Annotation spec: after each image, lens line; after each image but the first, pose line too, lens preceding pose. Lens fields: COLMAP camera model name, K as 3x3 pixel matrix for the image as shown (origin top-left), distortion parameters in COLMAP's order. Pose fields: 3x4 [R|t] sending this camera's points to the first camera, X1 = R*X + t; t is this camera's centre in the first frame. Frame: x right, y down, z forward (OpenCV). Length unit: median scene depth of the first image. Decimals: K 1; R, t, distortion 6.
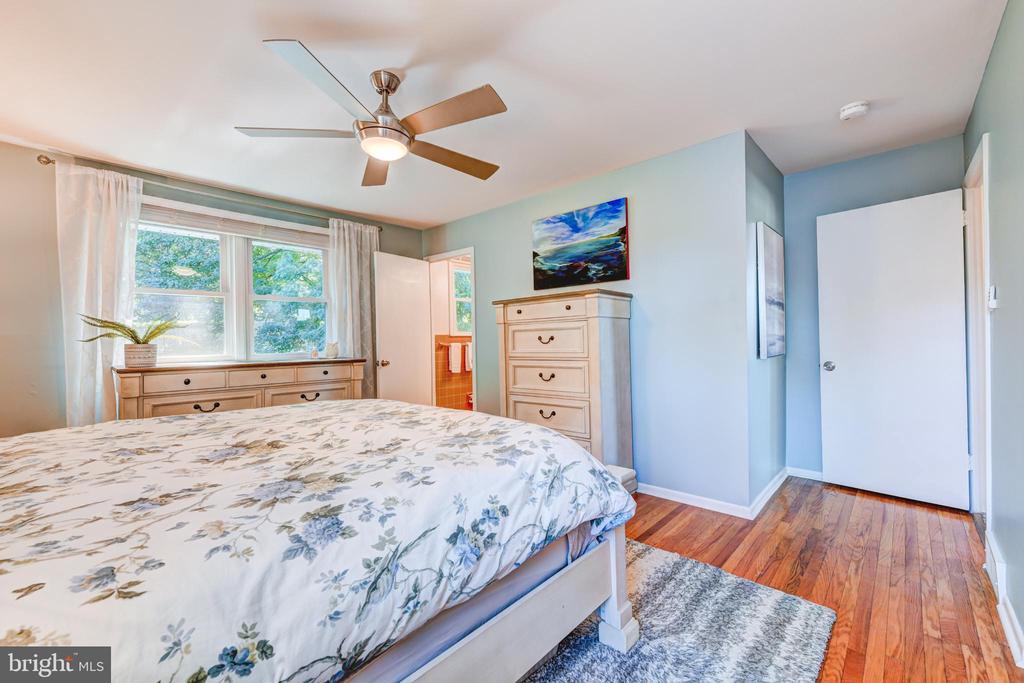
lens RADIAL K [[415.4, 0, 512.5], [0, 415.4, 340.3], [0, 0, 1]] dist [0.003007, 0.000009]
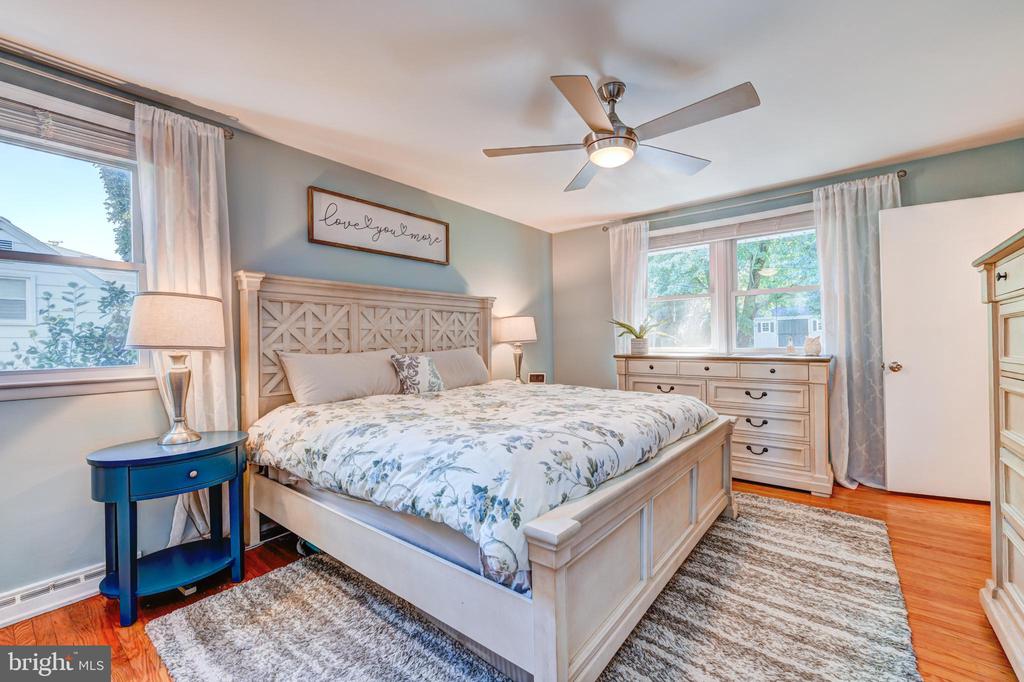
lens RADIAL K [[415.4, 0, 512.5], [0, 415.4, 339.8], [0, 0, 1]] dist [0.003007, 0.000009]
pose [[0.086385, 0.012209, -0.996187, 0.463993], [0.011091, 0.999851, 0.013216, -0.009647], [0.996200, -0.012191, 0.086237, 0.419526]]
